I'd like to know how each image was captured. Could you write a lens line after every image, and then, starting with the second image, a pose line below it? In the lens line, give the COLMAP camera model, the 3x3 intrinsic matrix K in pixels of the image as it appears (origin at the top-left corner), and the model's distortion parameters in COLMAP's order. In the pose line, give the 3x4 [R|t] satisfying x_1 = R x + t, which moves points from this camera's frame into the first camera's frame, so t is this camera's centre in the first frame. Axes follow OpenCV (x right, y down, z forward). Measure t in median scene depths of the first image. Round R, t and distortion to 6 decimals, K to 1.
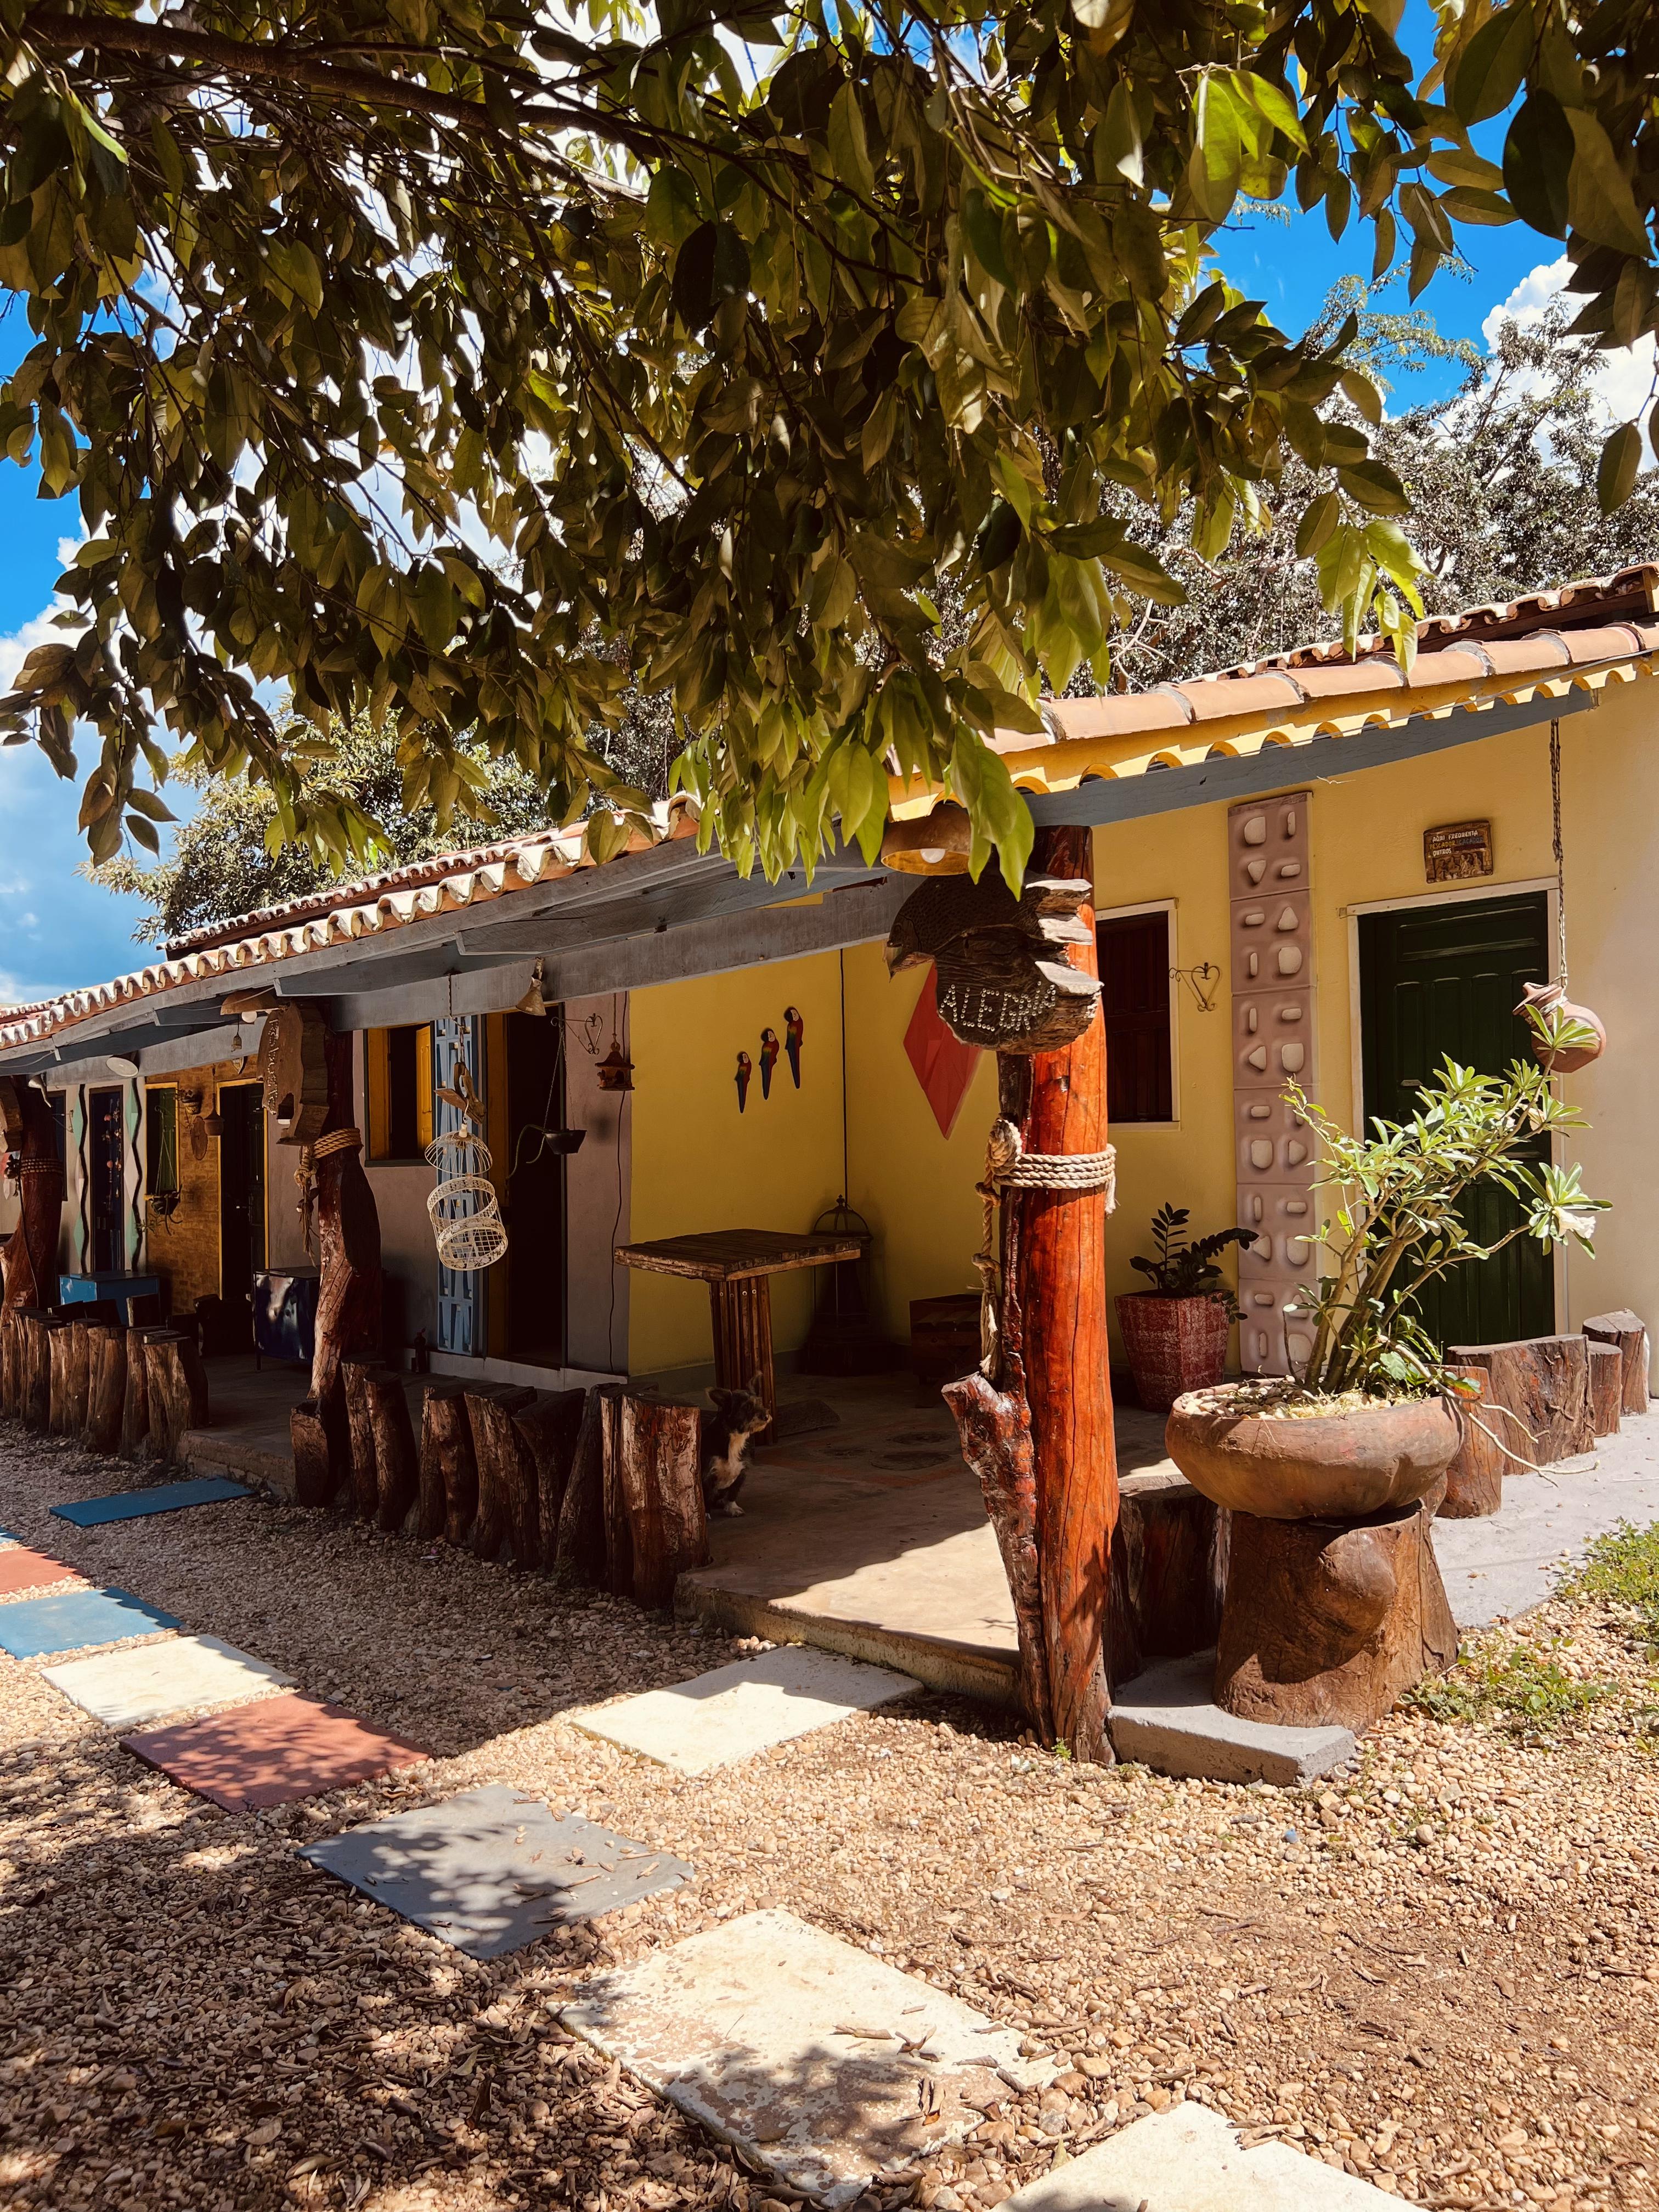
lens RADIAL K [[1681.4, 0, 802.9], [0, 1681.4, 1103.3], [0, 0, 1]] dist [-0.002233, -0.007670]
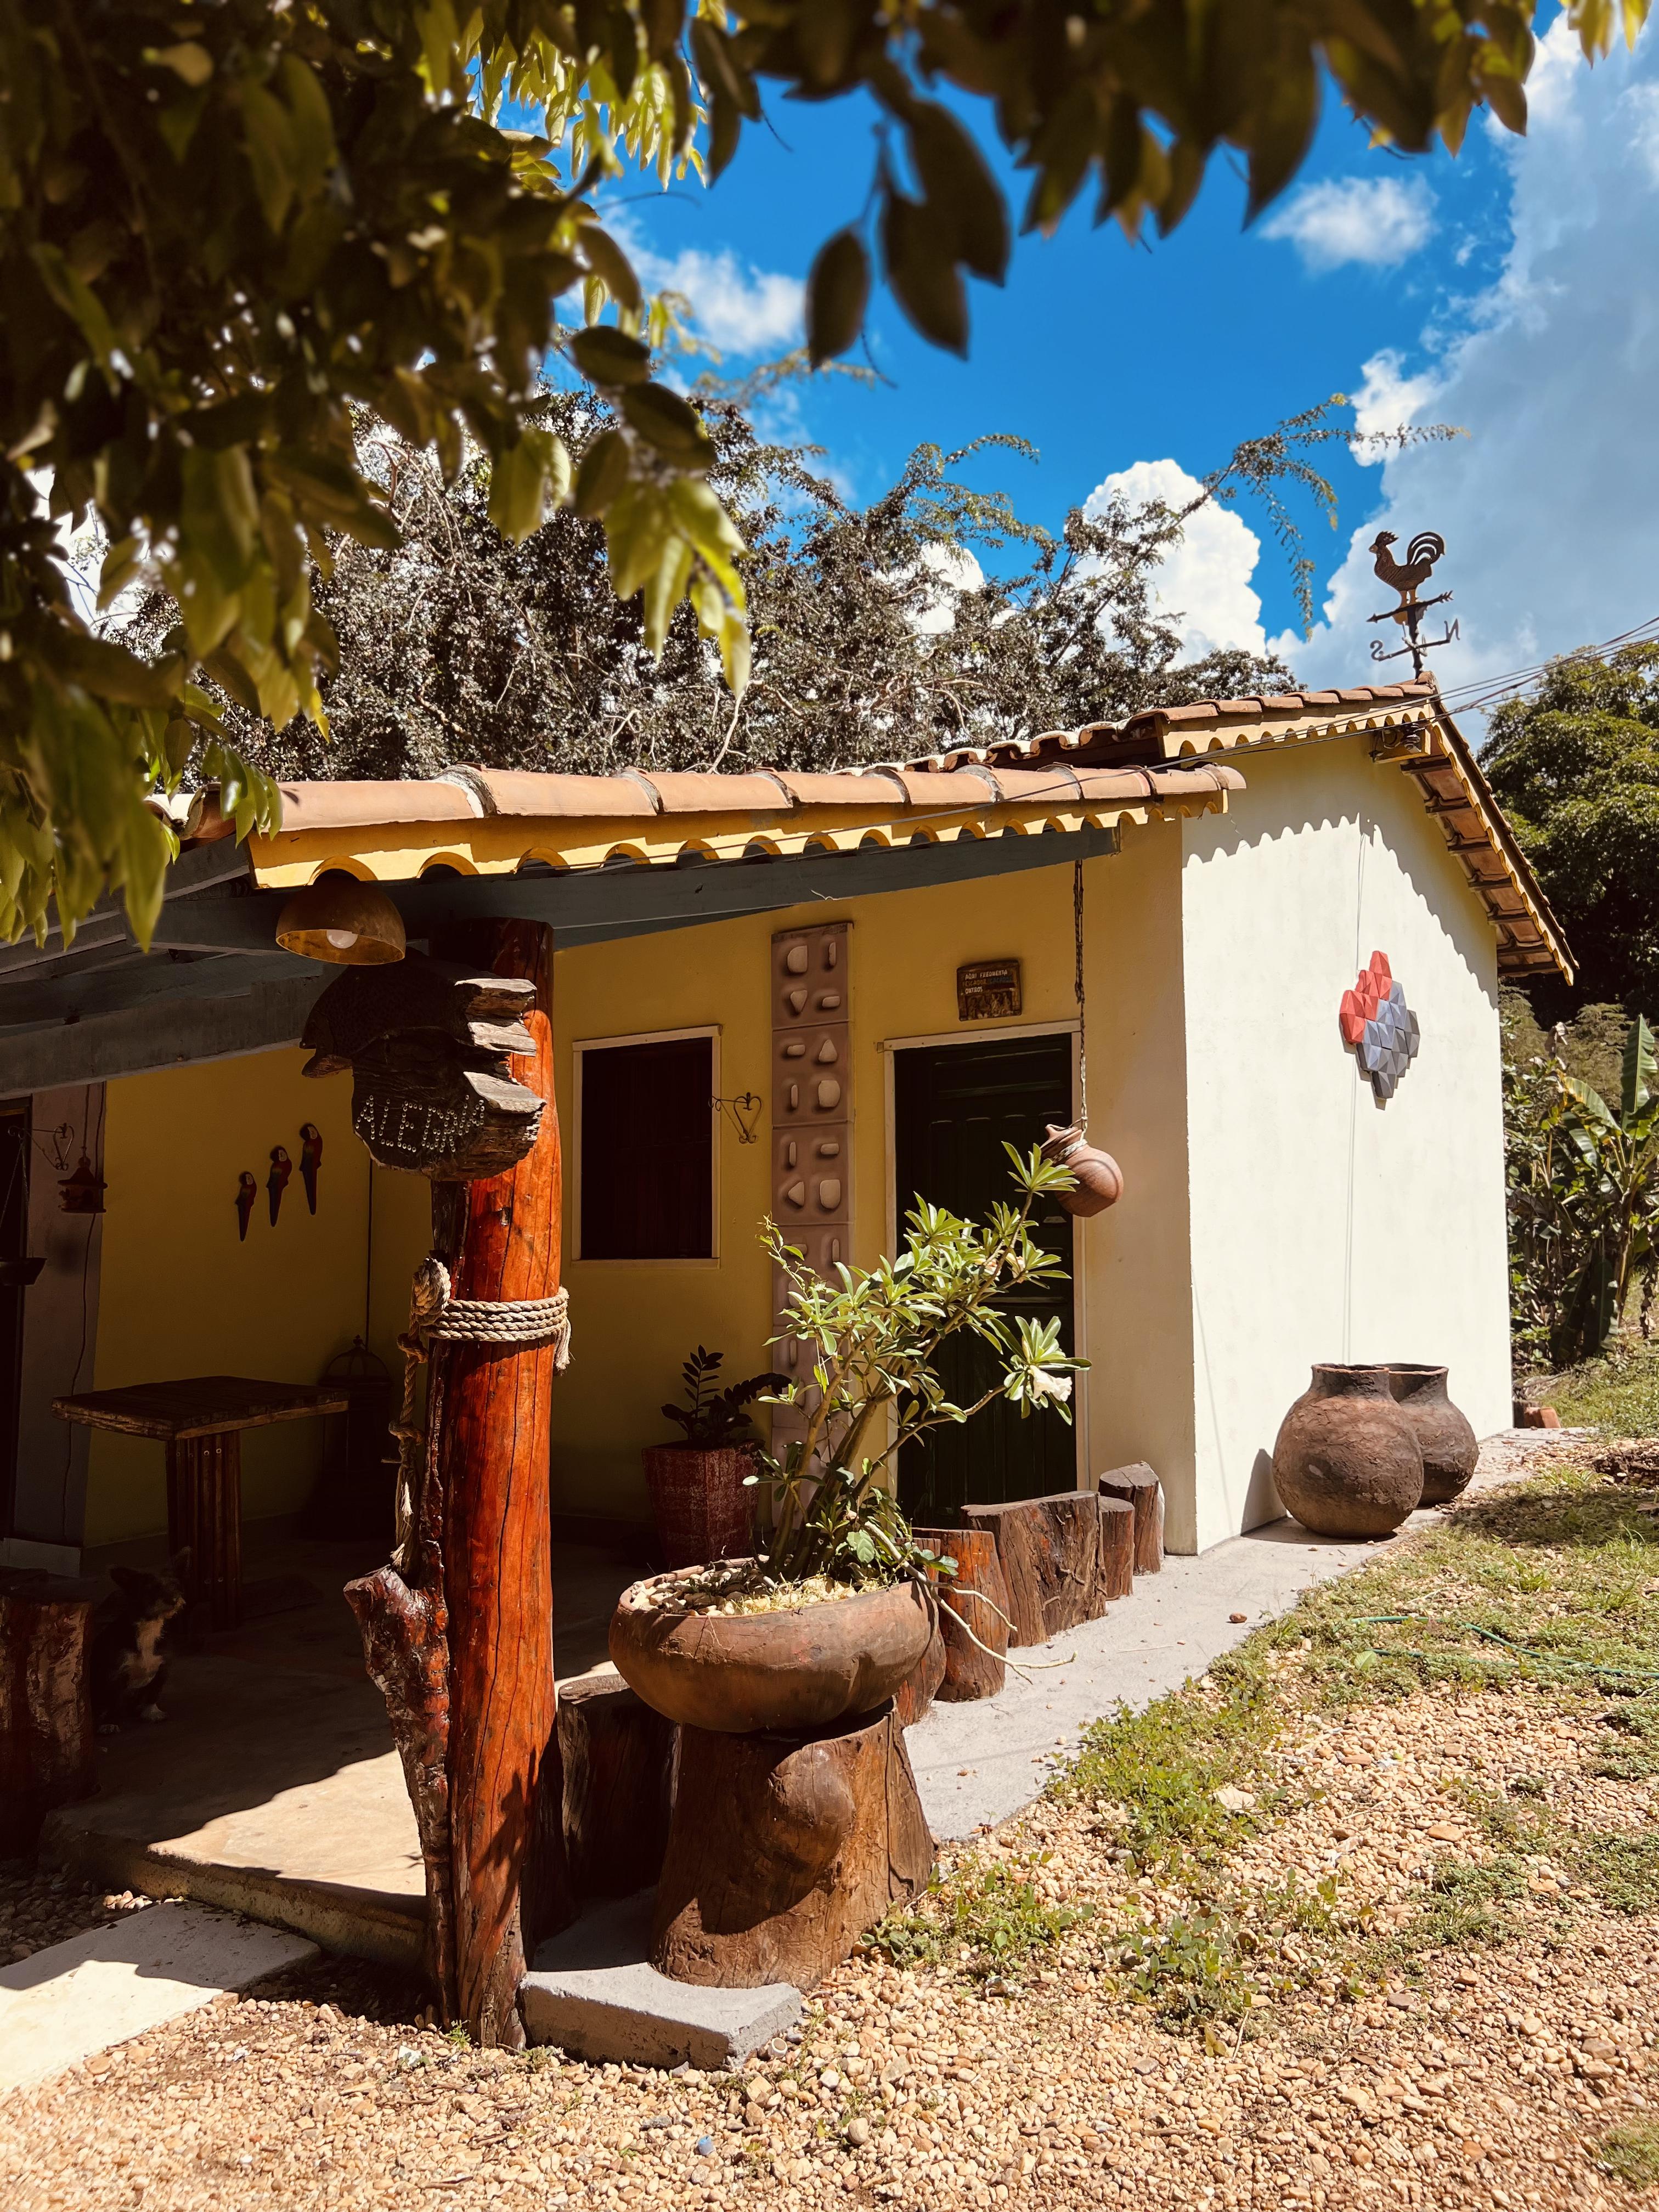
lens RADIAL K [[1682.2, 0, 832.6], [0, 1682.2, 1099.2], [0, 0, 1]] dist [0.014324, -0.030406]
pose [[0.969464, 0.041408, 0.241712, 0.108906], [-0.021792, 0.996289, -0.083272, -0.003747], [-0.244264, 0.075462, 0.966768, 0.126565]]
